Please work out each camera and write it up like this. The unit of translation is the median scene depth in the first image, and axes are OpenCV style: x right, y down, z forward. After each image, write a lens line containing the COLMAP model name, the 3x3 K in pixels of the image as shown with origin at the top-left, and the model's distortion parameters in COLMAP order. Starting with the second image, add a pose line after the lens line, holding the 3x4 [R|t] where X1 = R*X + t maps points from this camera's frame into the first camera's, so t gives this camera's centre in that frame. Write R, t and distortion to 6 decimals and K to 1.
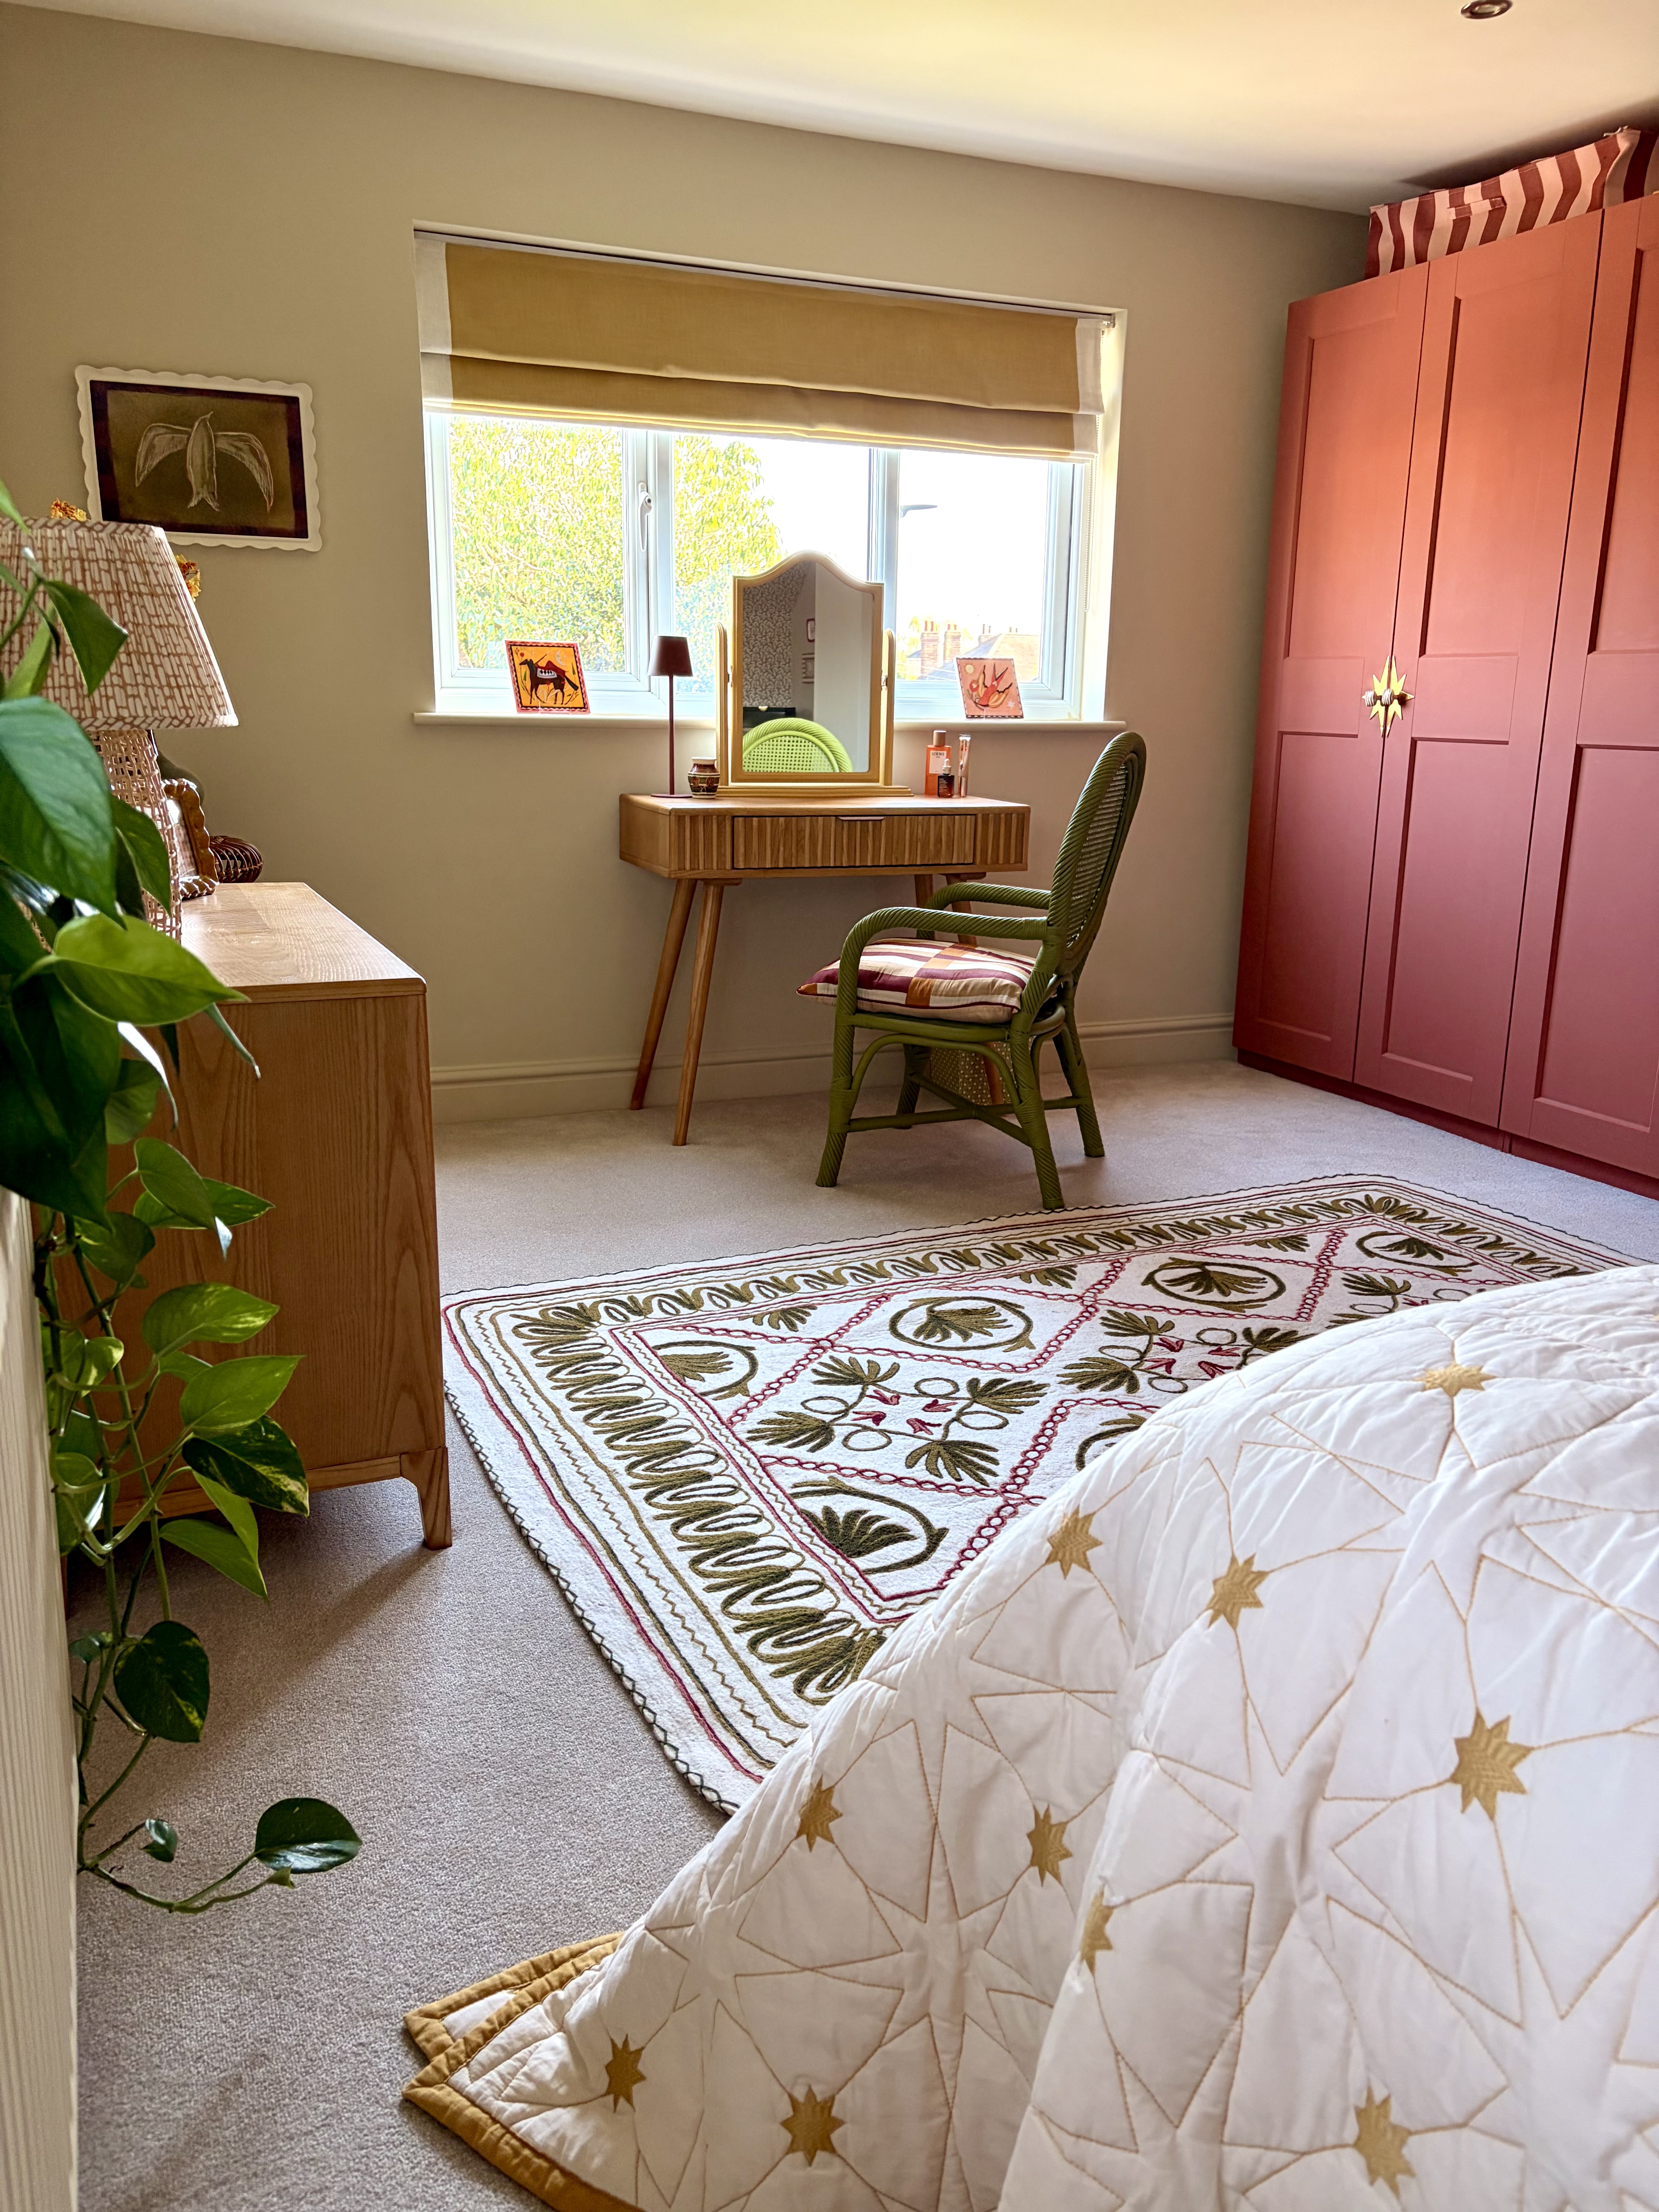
lens RADIAL K [[1673.0, 0, 873.8], [0, 1673.0, 1102.9], [0, 0, 1]] dist [0.045464, -0.050232]
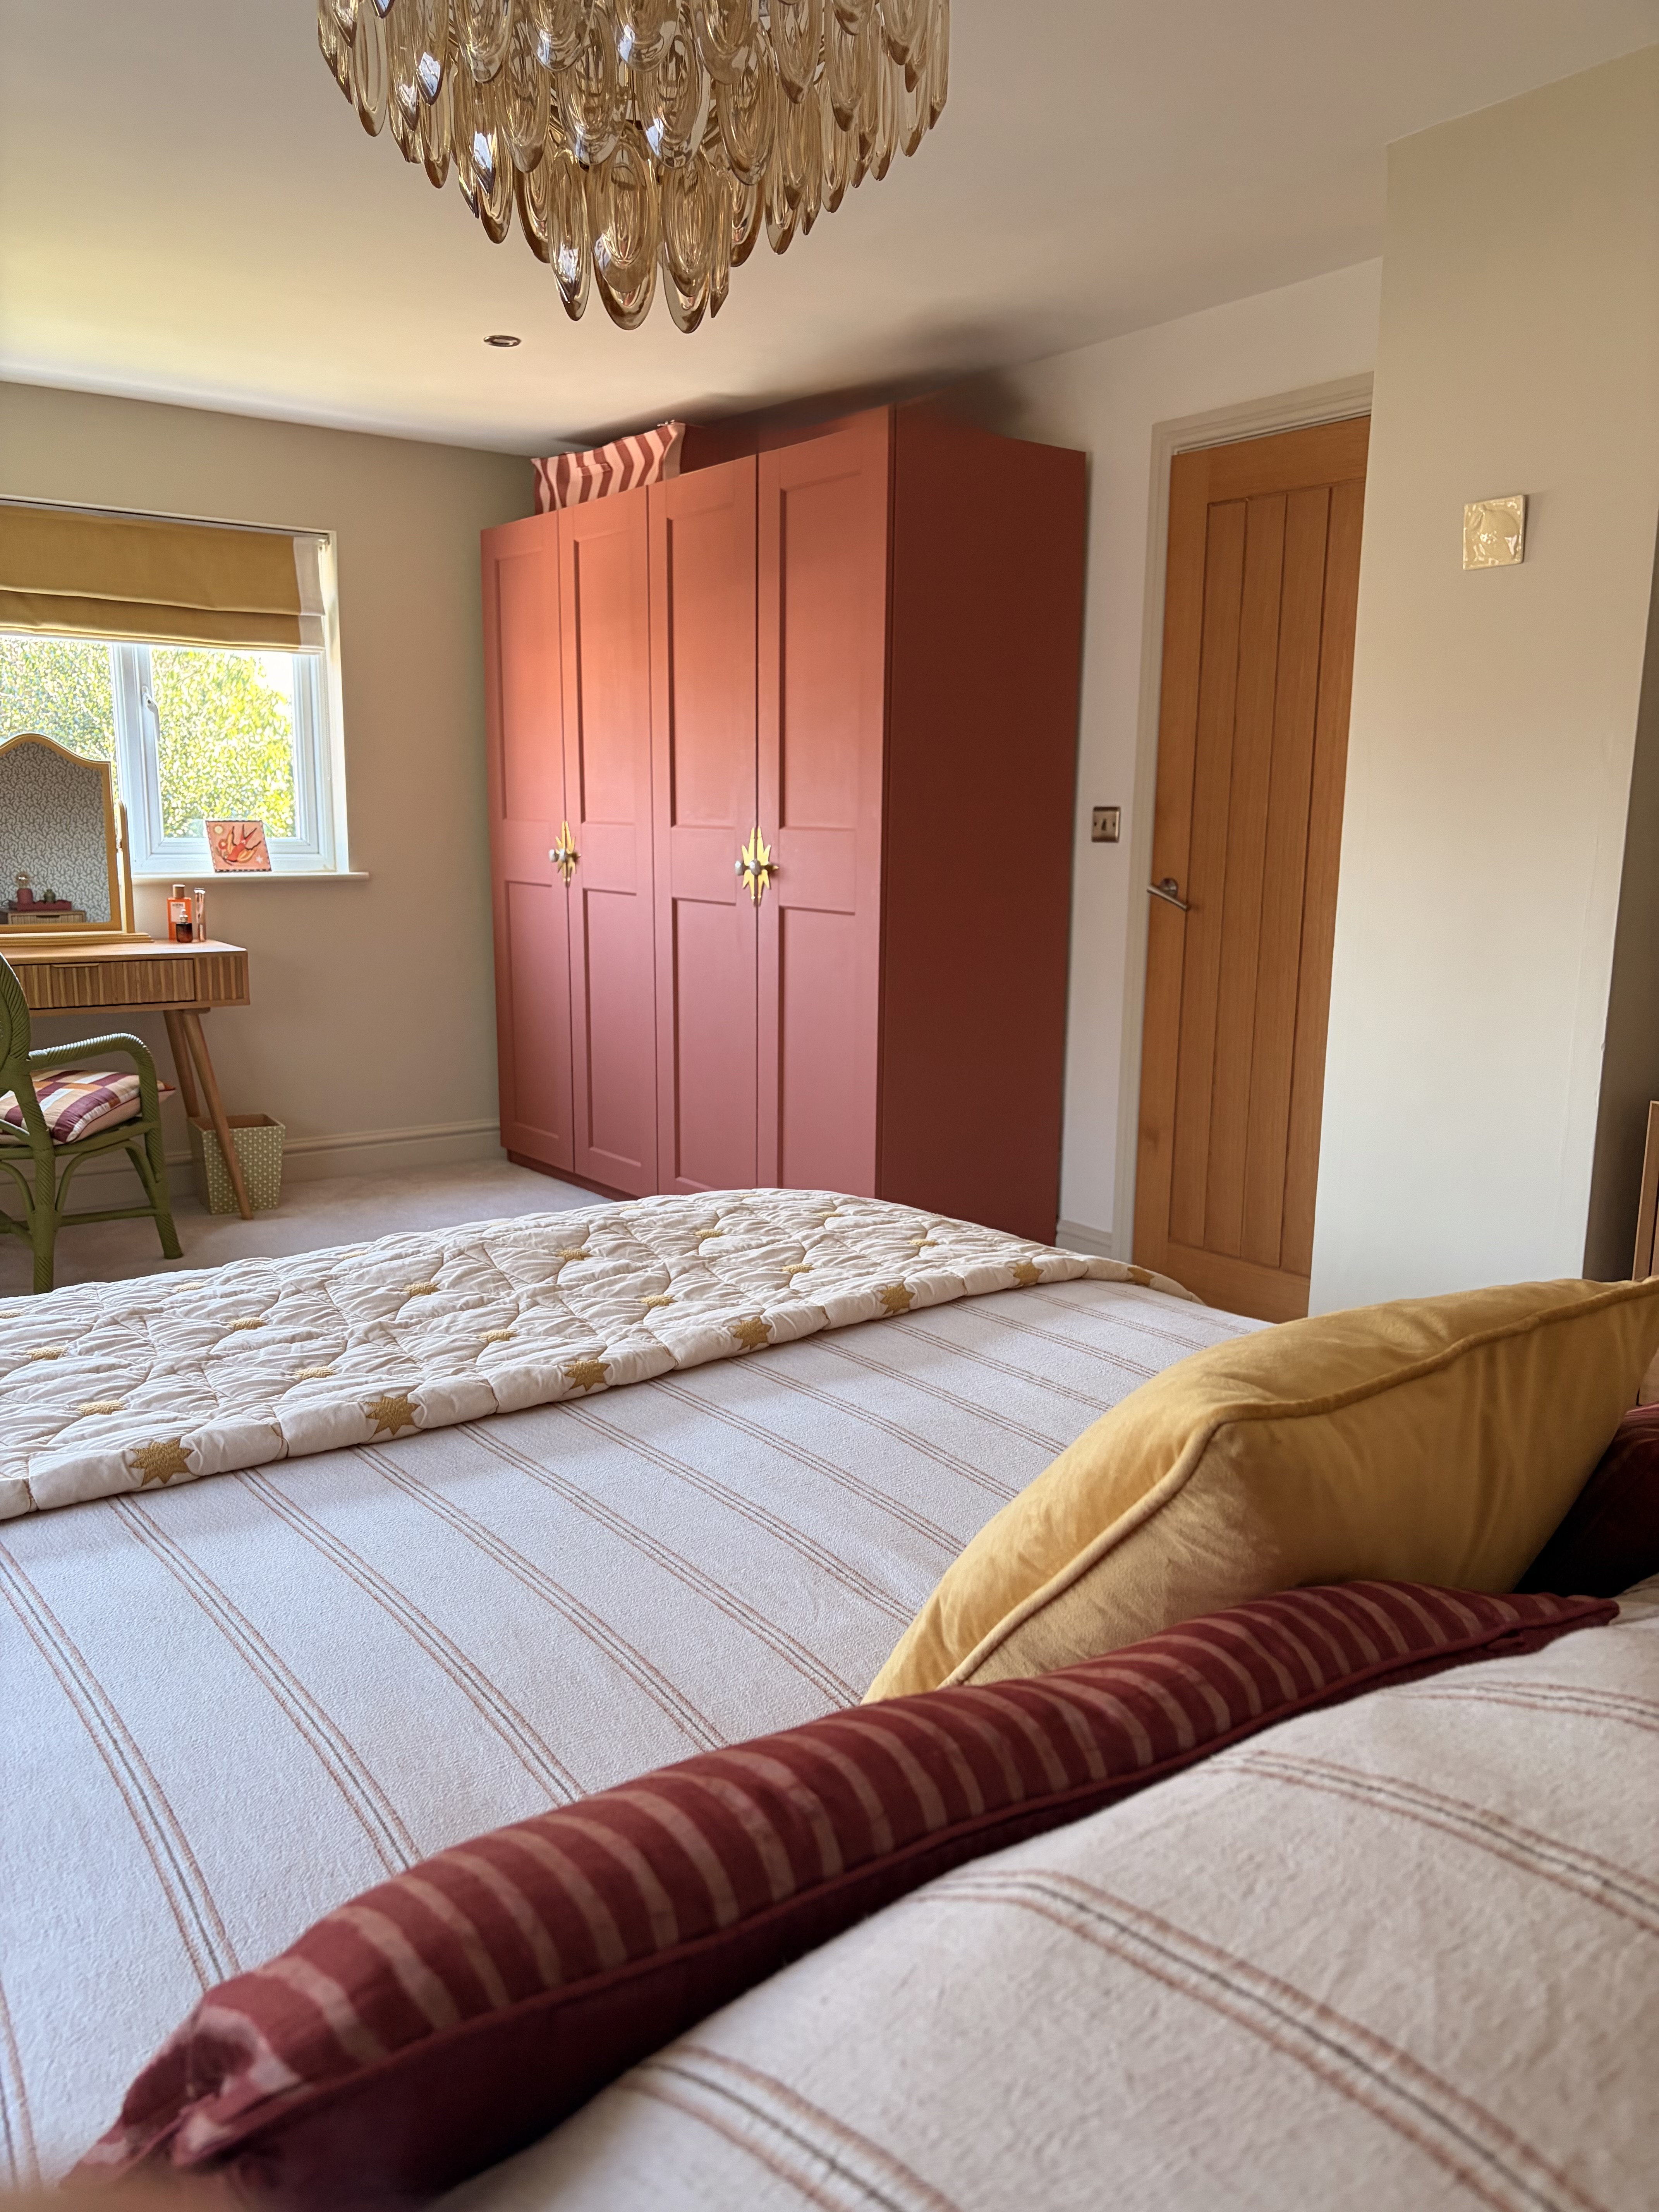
lens RADIAL K [[1673.0, 0, 841.6], [0, 1673.0, 1122.7], [0, 0, 1]] dist [0.045464, -0.050232]
pose [[0.977438, -0.044552, 0.206472, 0.290518], [0.054971, 0.997473, -0.045003, 0.021053], [-0.203945, 0.055338, 0.977417, -0.256498]]
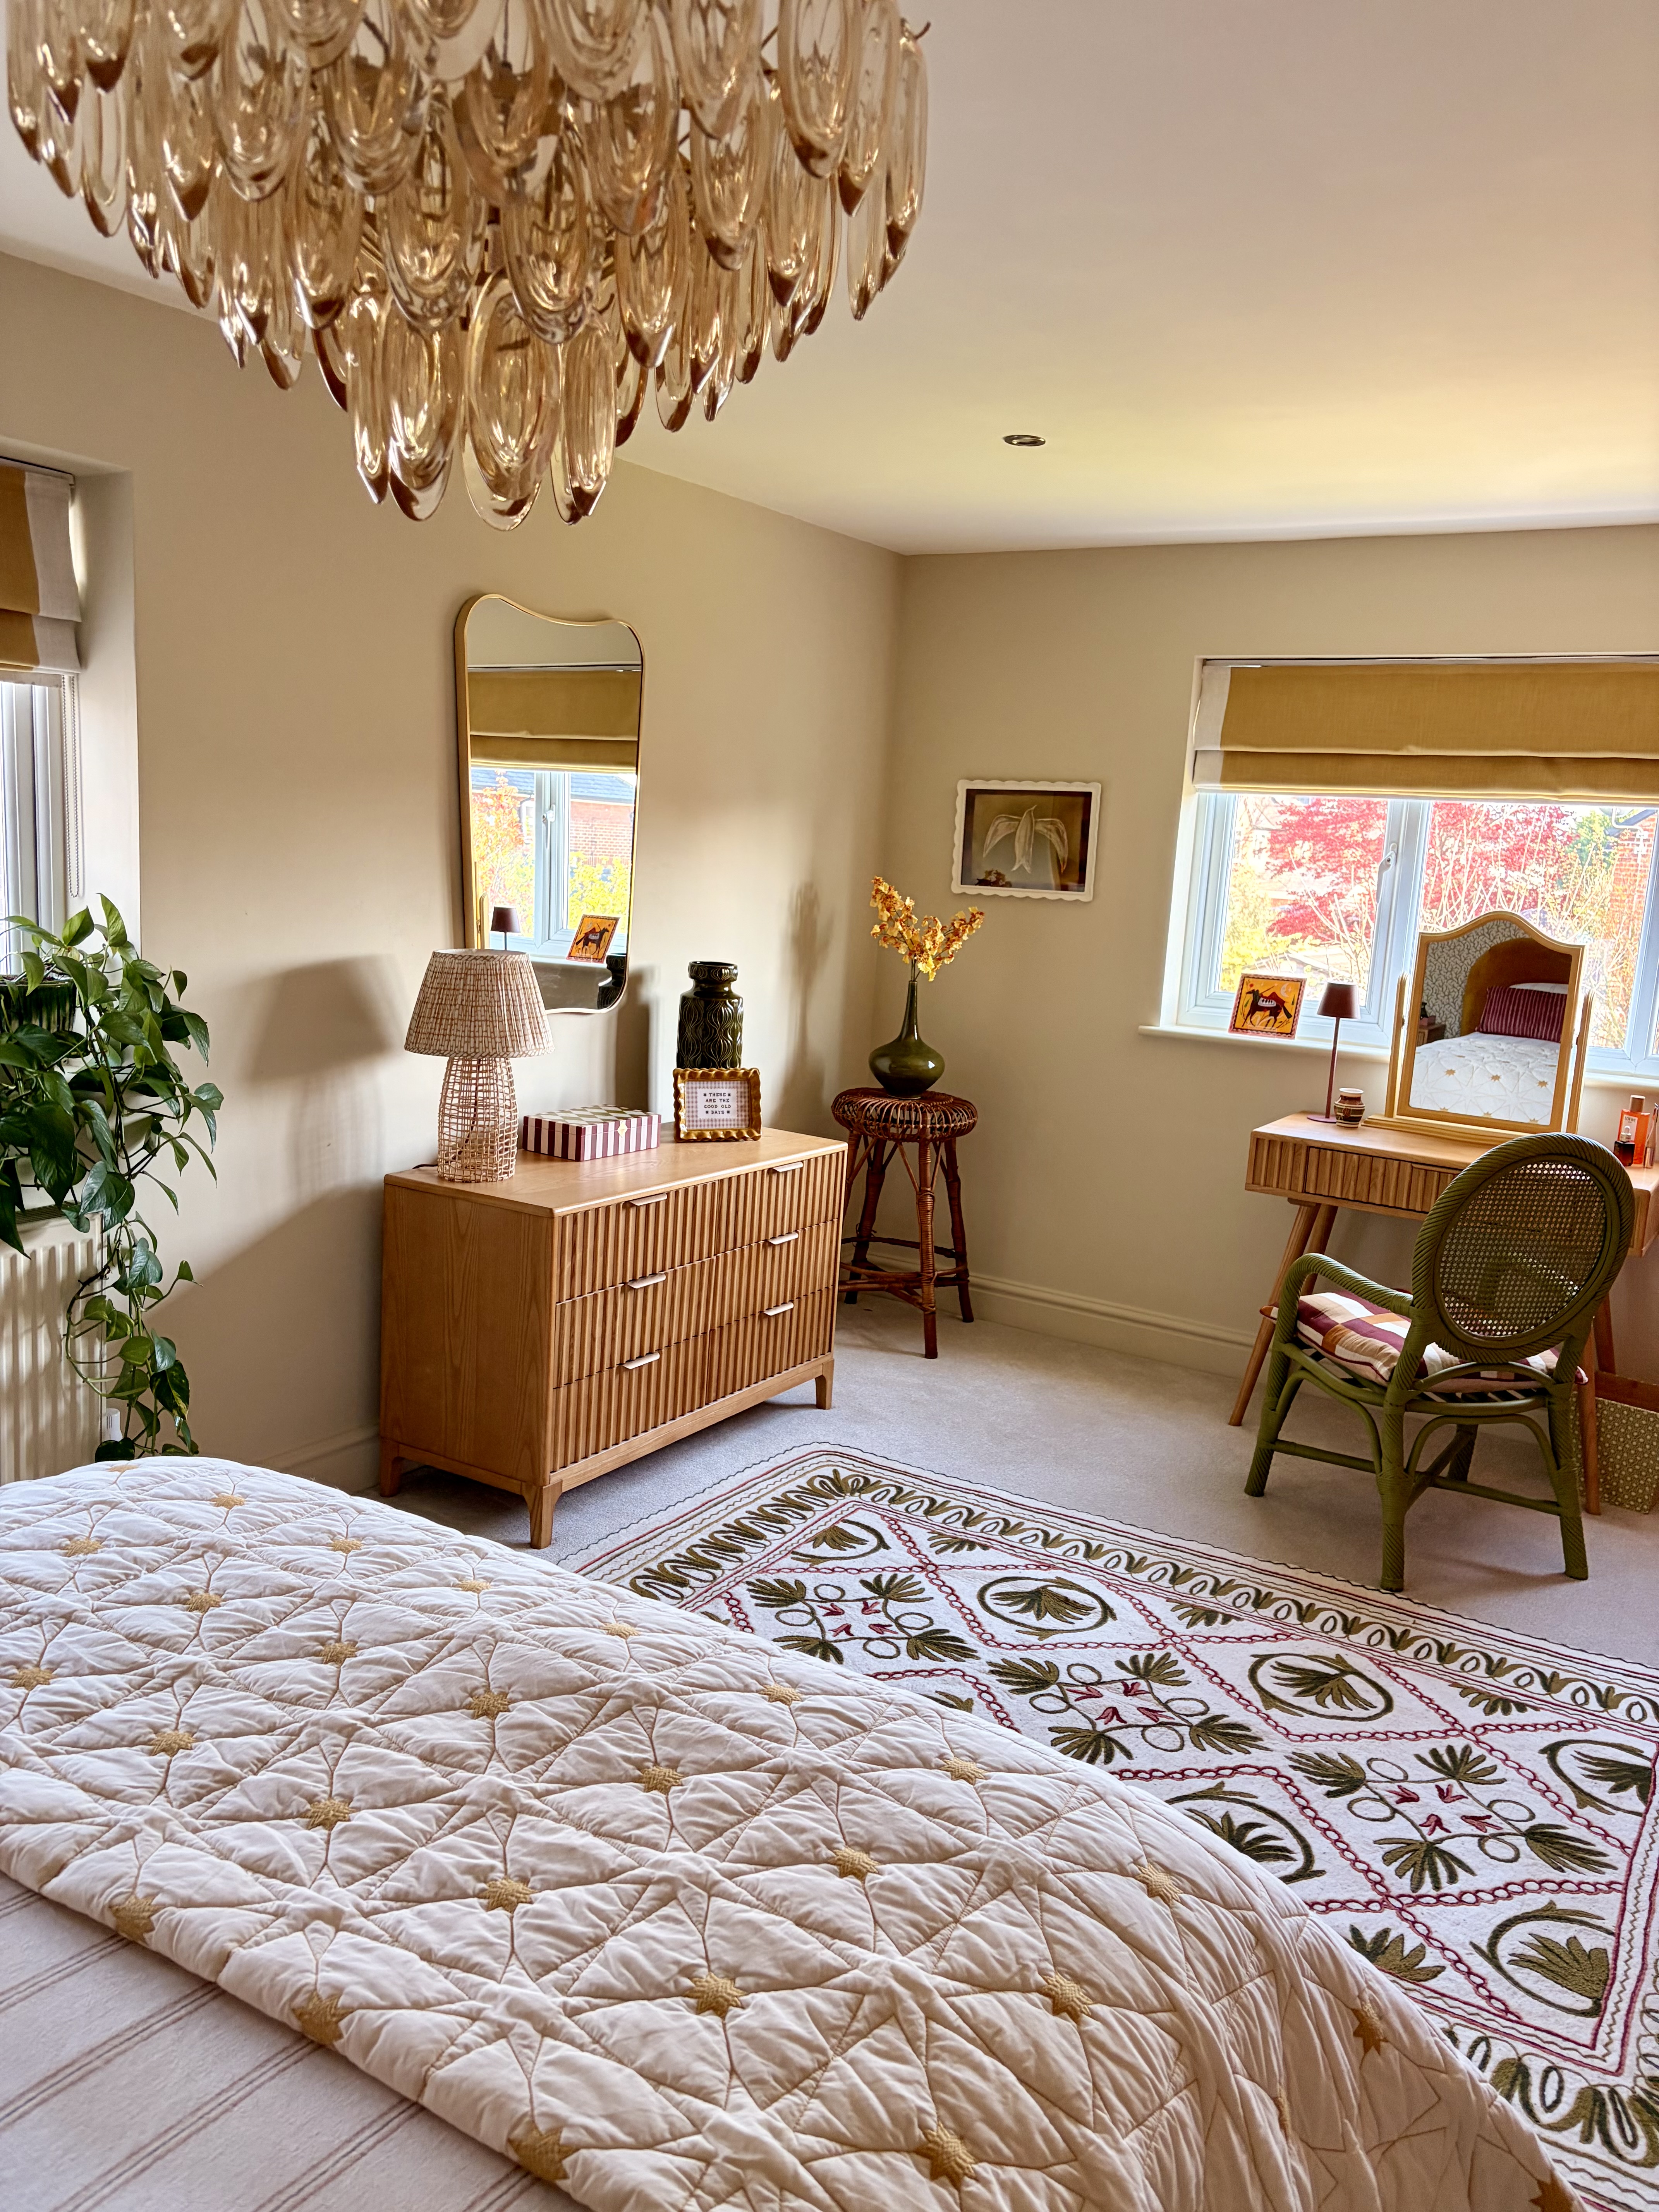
lens RADIAL K [[1673.0, 0, 812.5], [0, 1673.0, 1102.3], [0, 0, 1]] dist [0.045464, -0.050232]
pose [[0.554636, 0.144644, -0.819425, 0.701037], [-0.242848, 0.970040, 0.006856, -0.140782], [0.795867, 0.195193, 0.573145, 0.111074]]
